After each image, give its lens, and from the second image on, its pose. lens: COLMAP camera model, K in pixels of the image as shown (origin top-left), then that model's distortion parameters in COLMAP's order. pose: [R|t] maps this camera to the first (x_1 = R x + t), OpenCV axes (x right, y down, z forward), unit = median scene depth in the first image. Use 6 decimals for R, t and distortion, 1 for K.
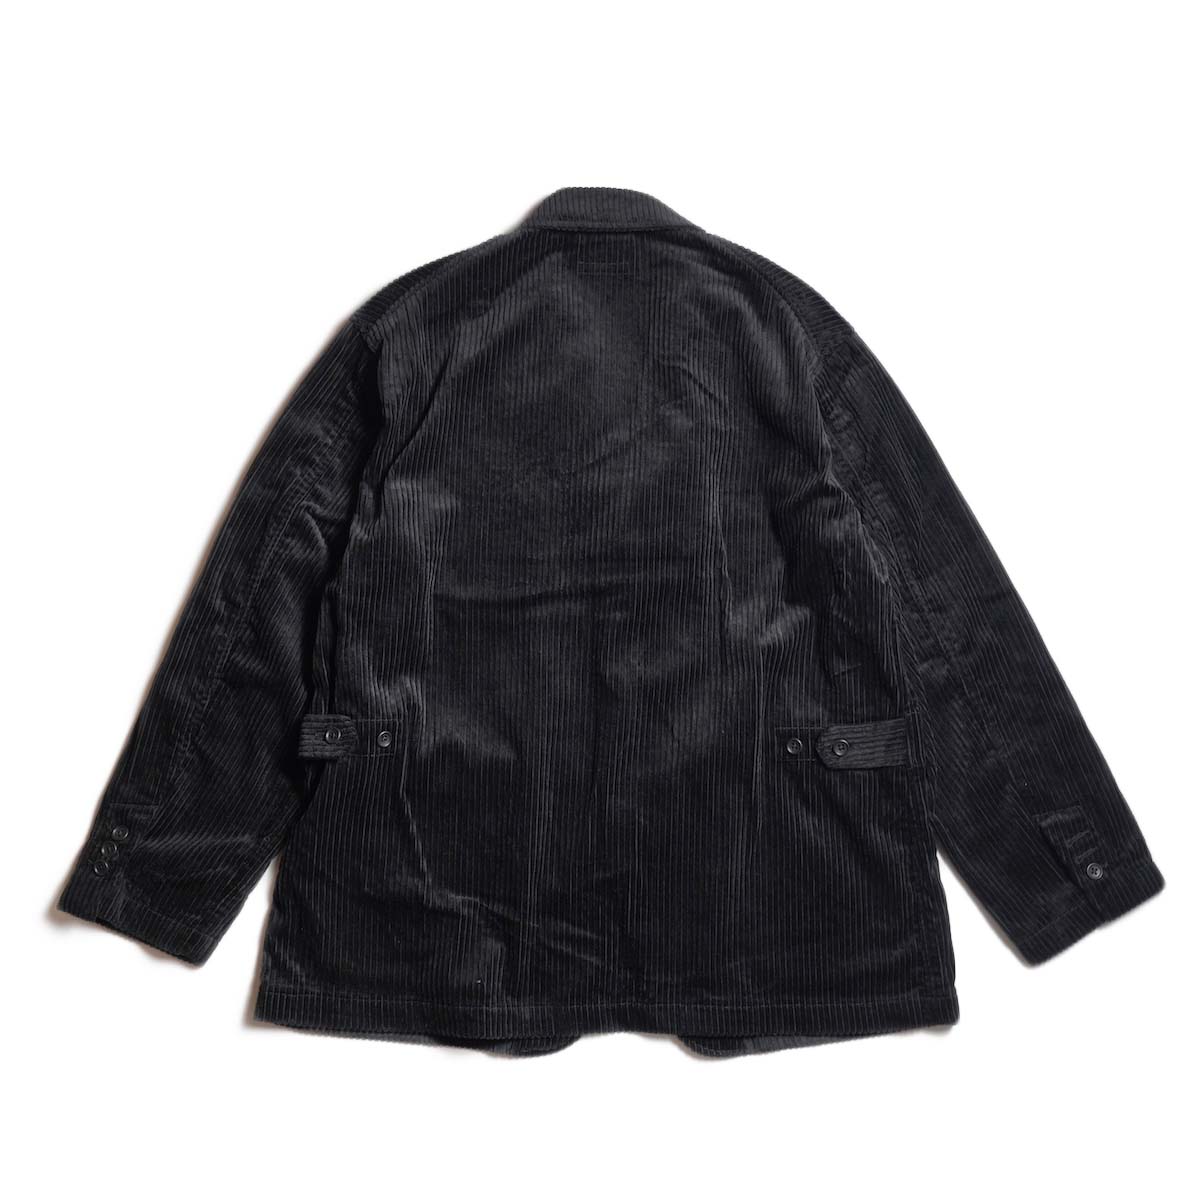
lens RADIAL K [[1418.6, 0, 600.0], [0, 1418.6, 600.0], [0, 0, 1]] dist [-0.017253, -0.049390]
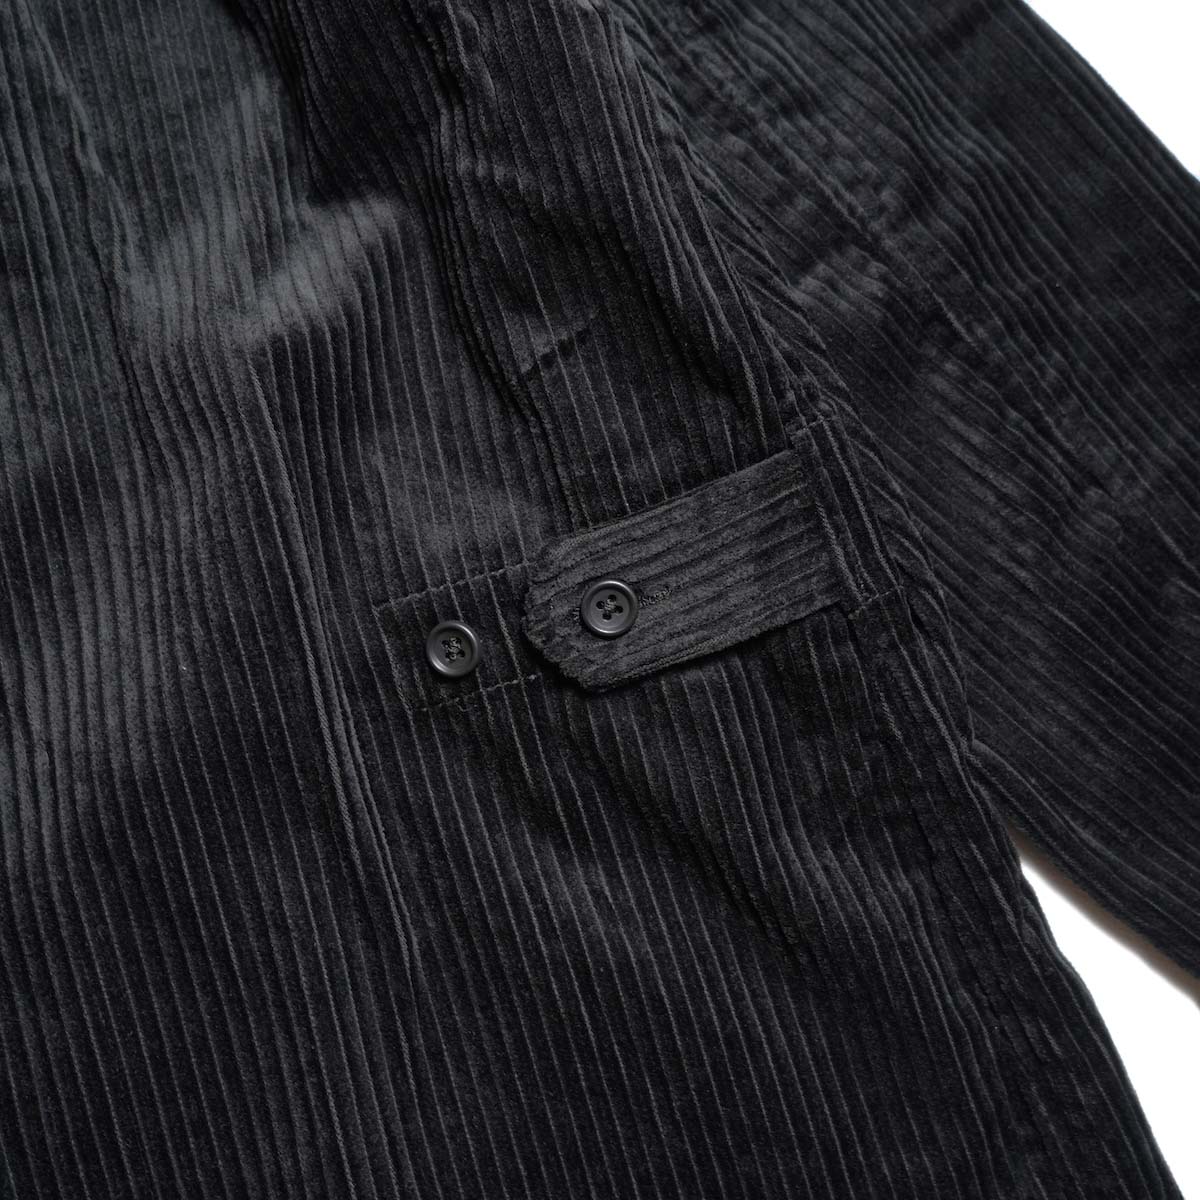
lens RADIAL K [[1418.6, 0, 600.0], [0, 1418.6, 600.0], [0, 0, 1]] dist [-0.017253, -0.049390]
pose [[0.958262, -0.271032, 0.090975, 0.141540], [0.273209, 0.961878, -0.012166, 0.104713], [-0.084209, 0.036514, 0.995779, 0.709618]]
